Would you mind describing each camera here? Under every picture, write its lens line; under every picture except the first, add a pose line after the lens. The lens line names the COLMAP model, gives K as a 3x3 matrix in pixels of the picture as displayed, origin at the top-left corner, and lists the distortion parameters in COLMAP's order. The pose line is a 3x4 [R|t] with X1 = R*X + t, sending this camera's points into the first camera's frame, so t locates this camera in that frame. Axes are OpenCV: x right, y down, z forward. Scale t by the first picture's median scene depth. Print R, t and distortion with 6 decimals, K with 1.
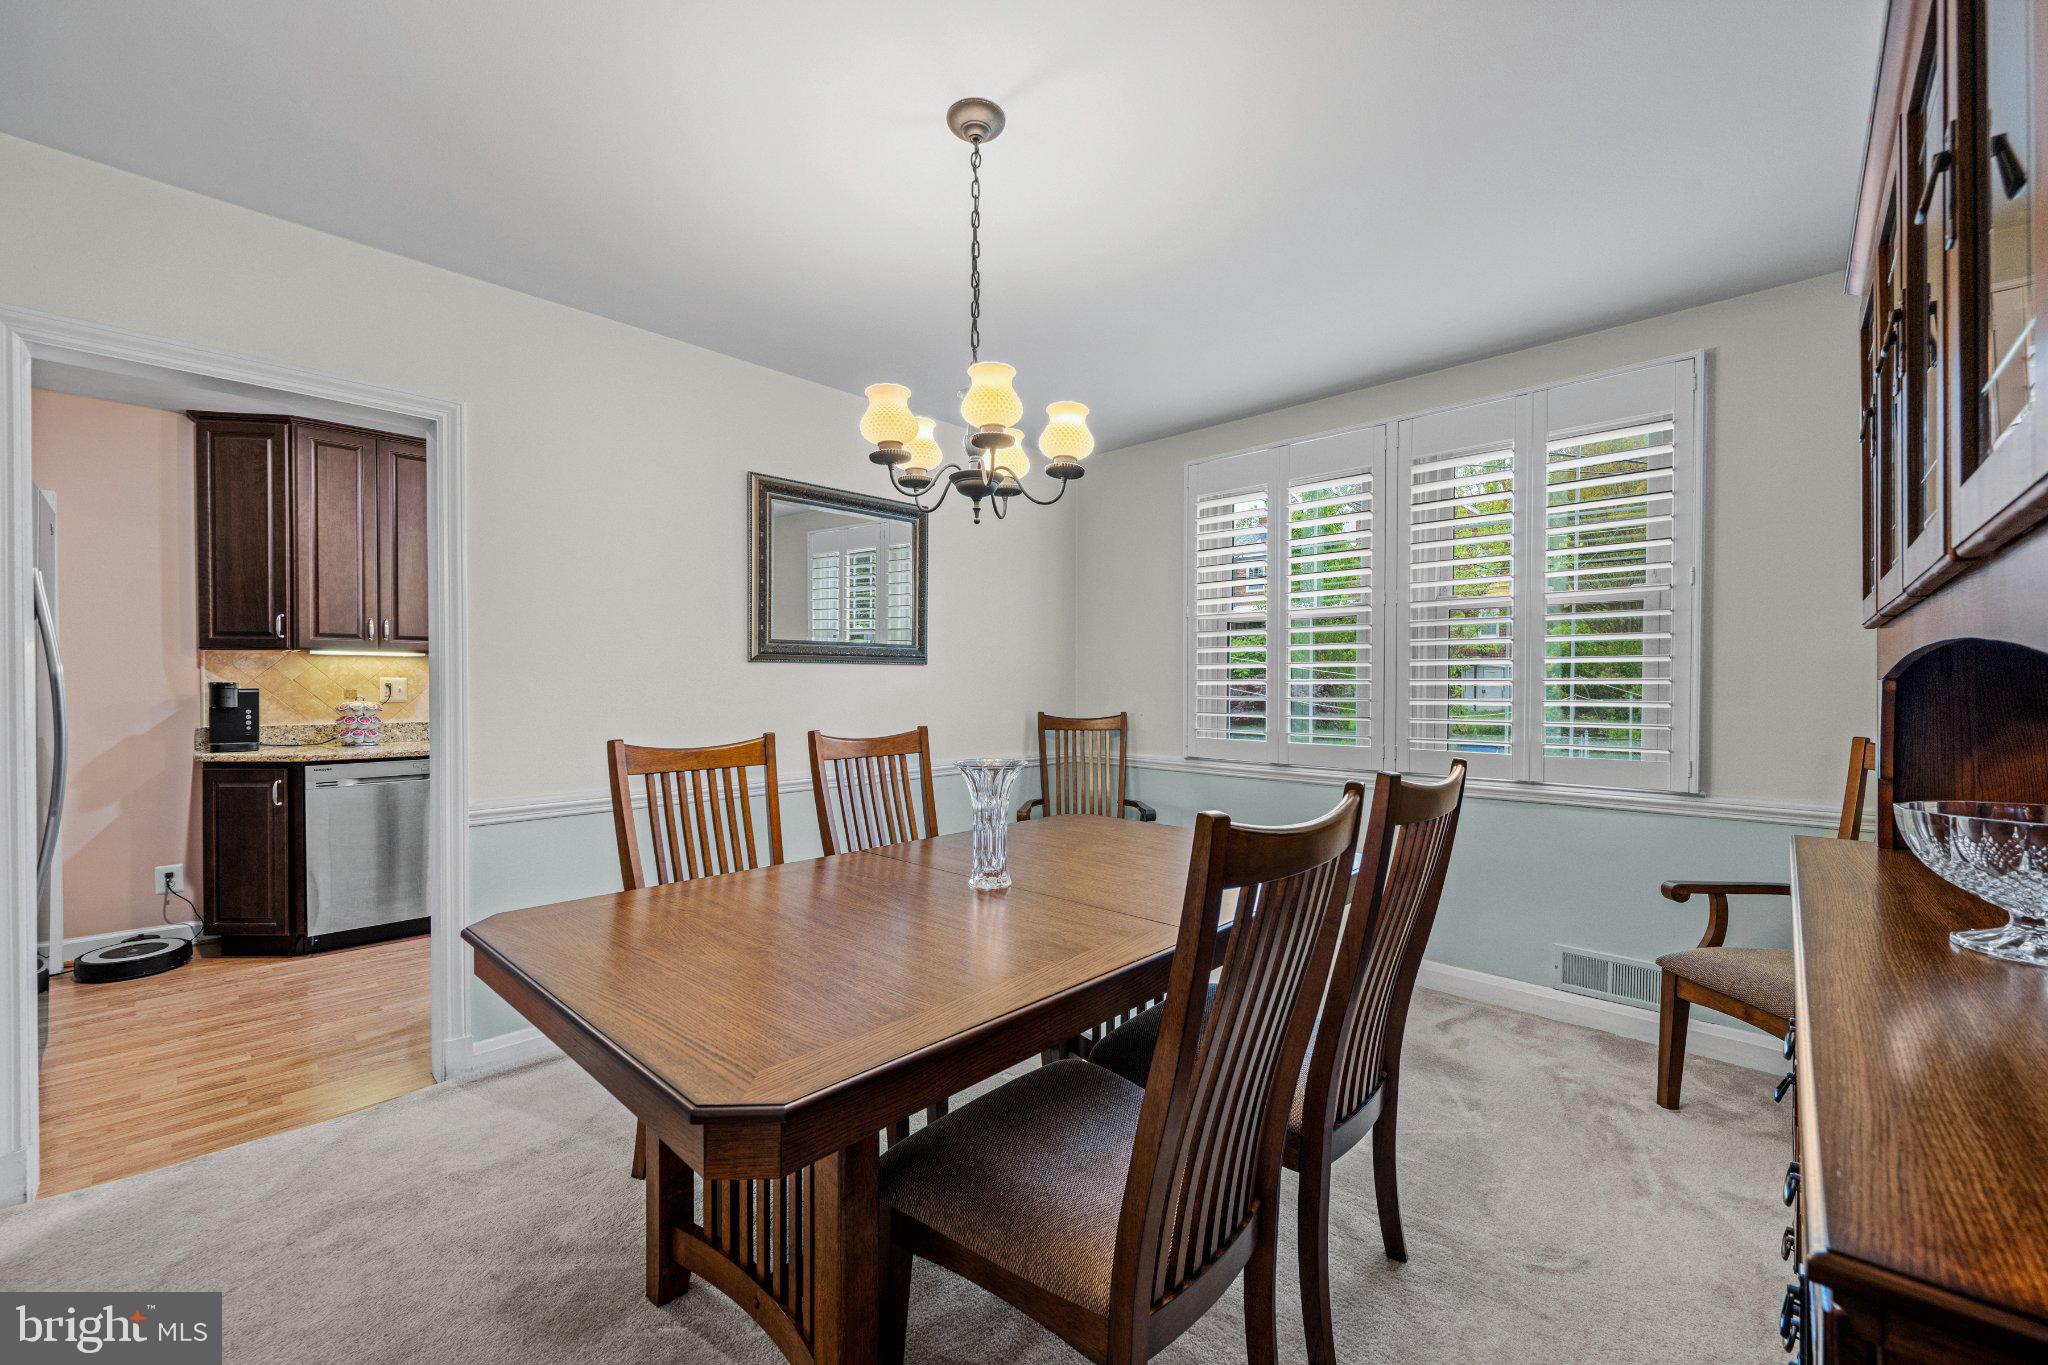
lens RADIAL K [[819.3, 0, 1017.9], [0, 819.3, 692.0], [0, 0, 1]] dist [-0.001706, -0.000174]
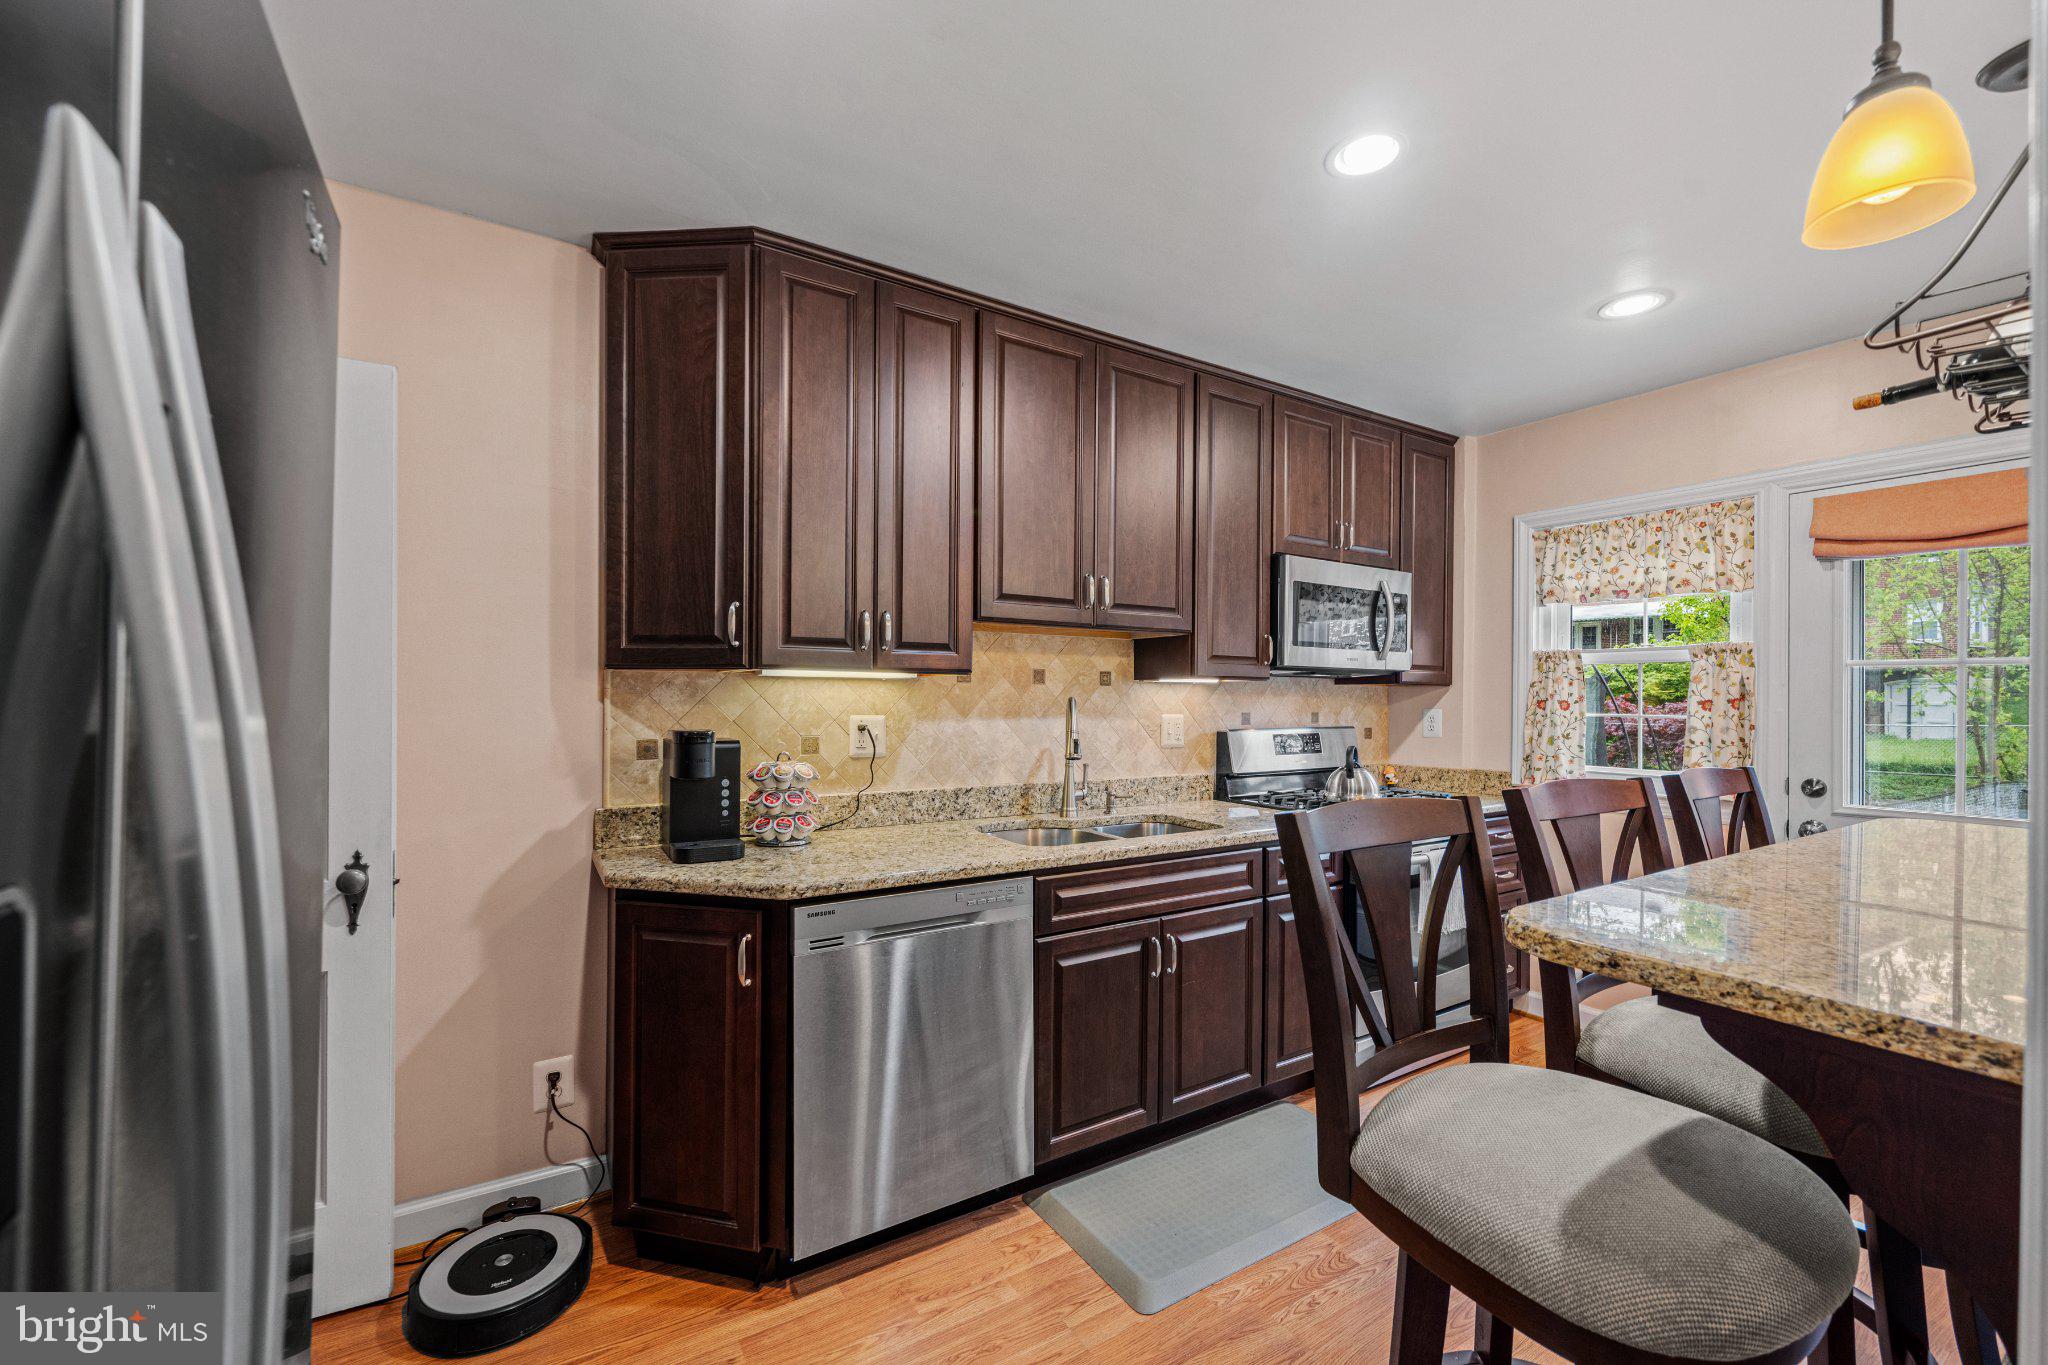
lens RADIAL K [[830.0, 0, 1031.0], [0, 830.0, 691.9], [0, 0, 1]] dist [-0.000302, -0.000103]
pose [[0.970066, 0.001089, -0.242841, -0.585367], [-0.005235, 0.999851, -0.016428, -0.028894], [0.242787, 0.017207, 0.969927, 0.526651]]
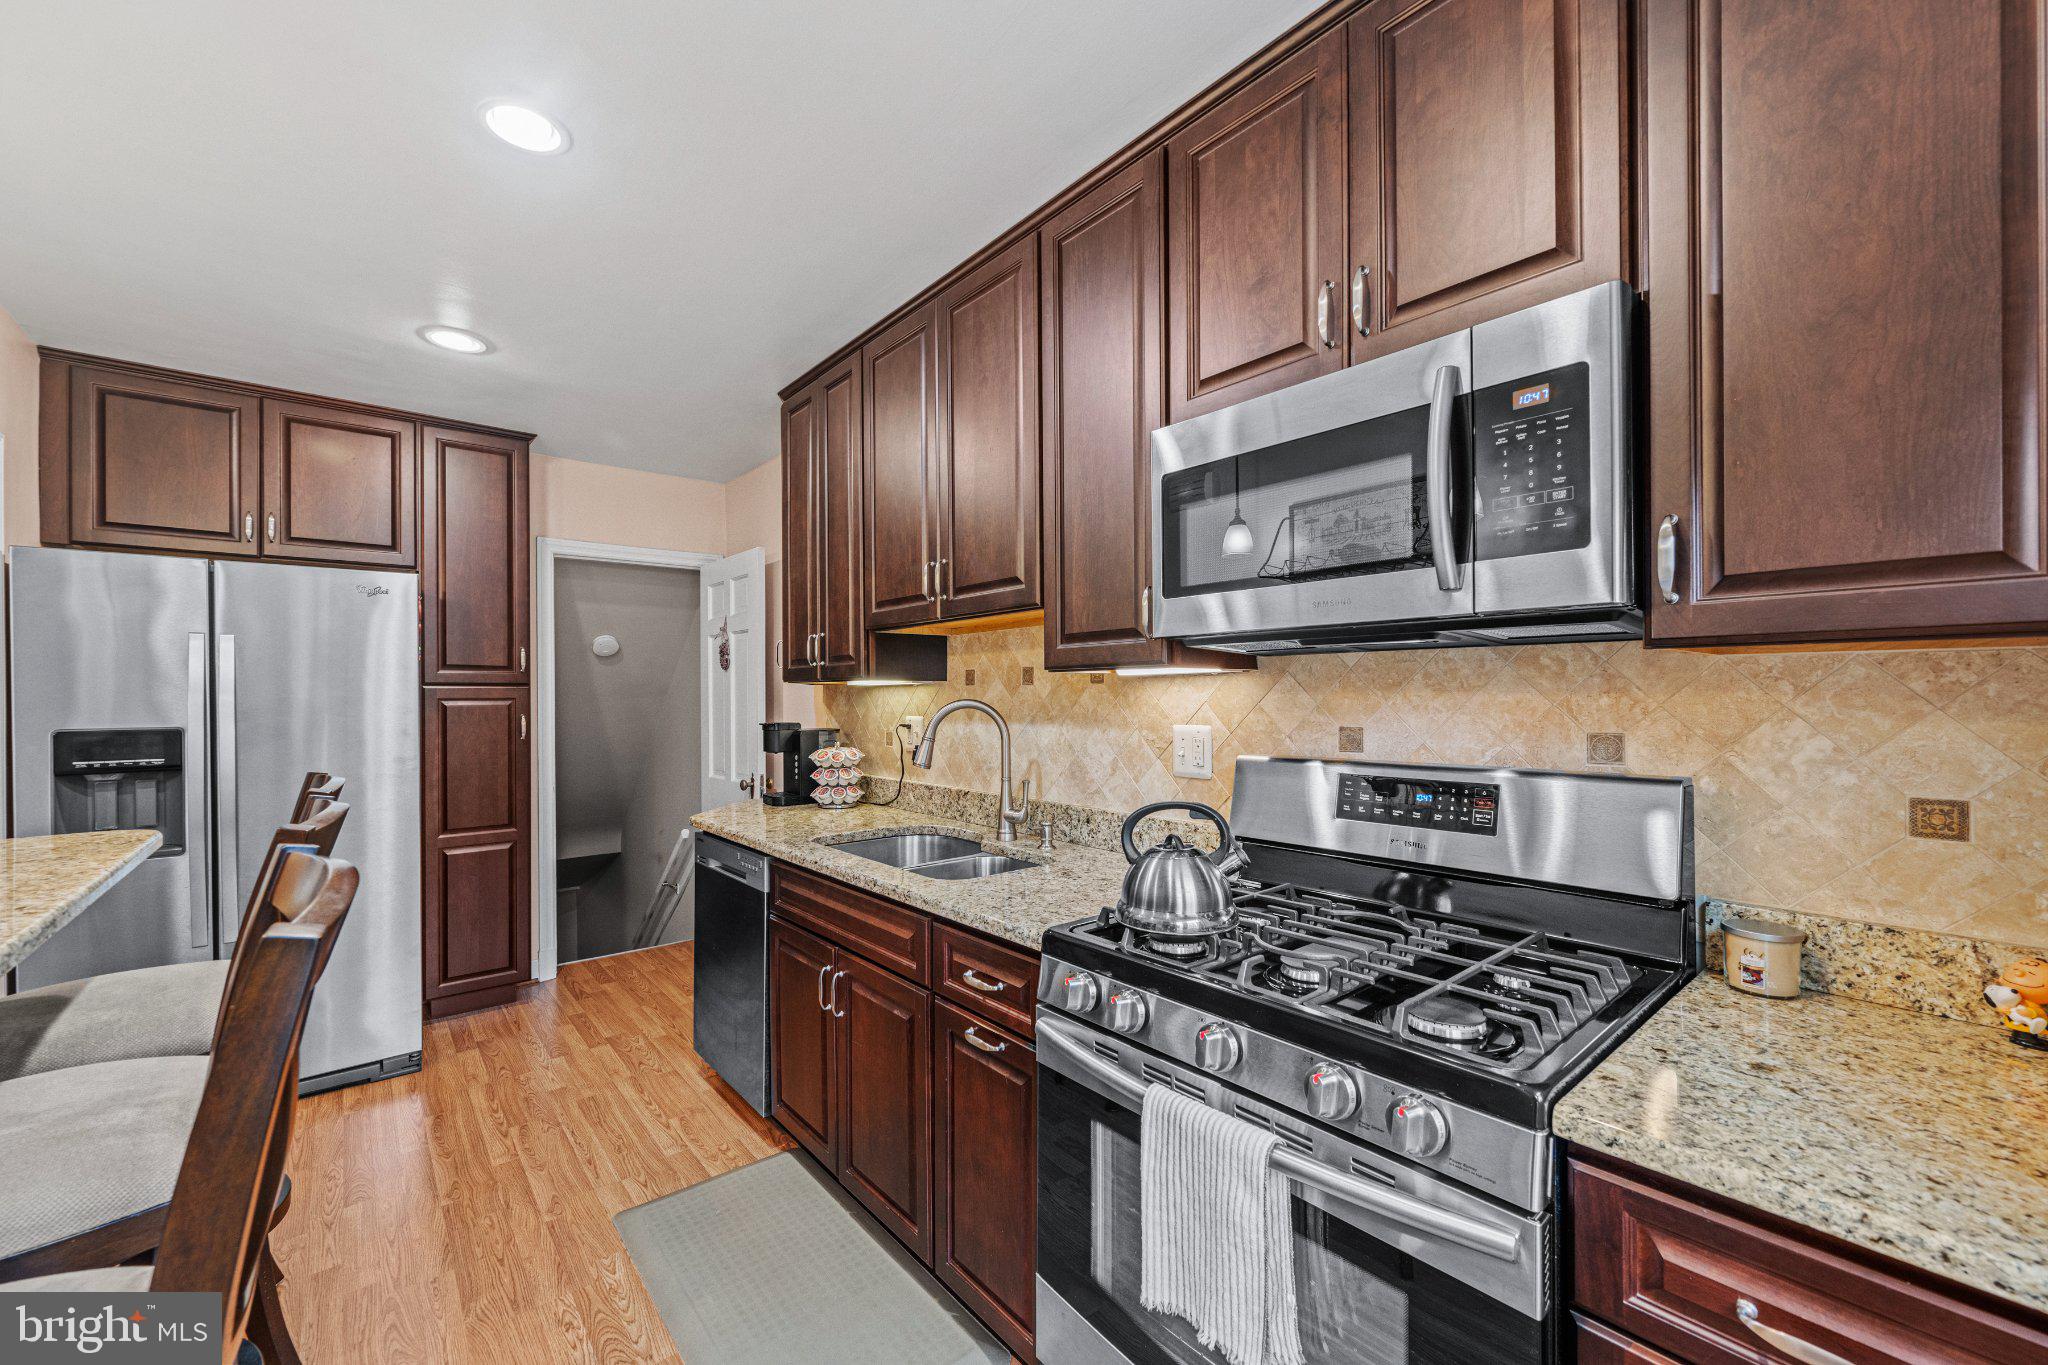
lens RADIAL K [[814.4, 0, 1022.2], [0, 814.4, 705.0], [0, 0, 1]] dist [-0.001747, -0.000293]
pose [[-0.116197, 0.004890, -0.993214, -0.130941], [-0.004832, 0.999973, 0.005488, -0.035686], [0.993214, 0.005437, -0.116170, 1.318481]]
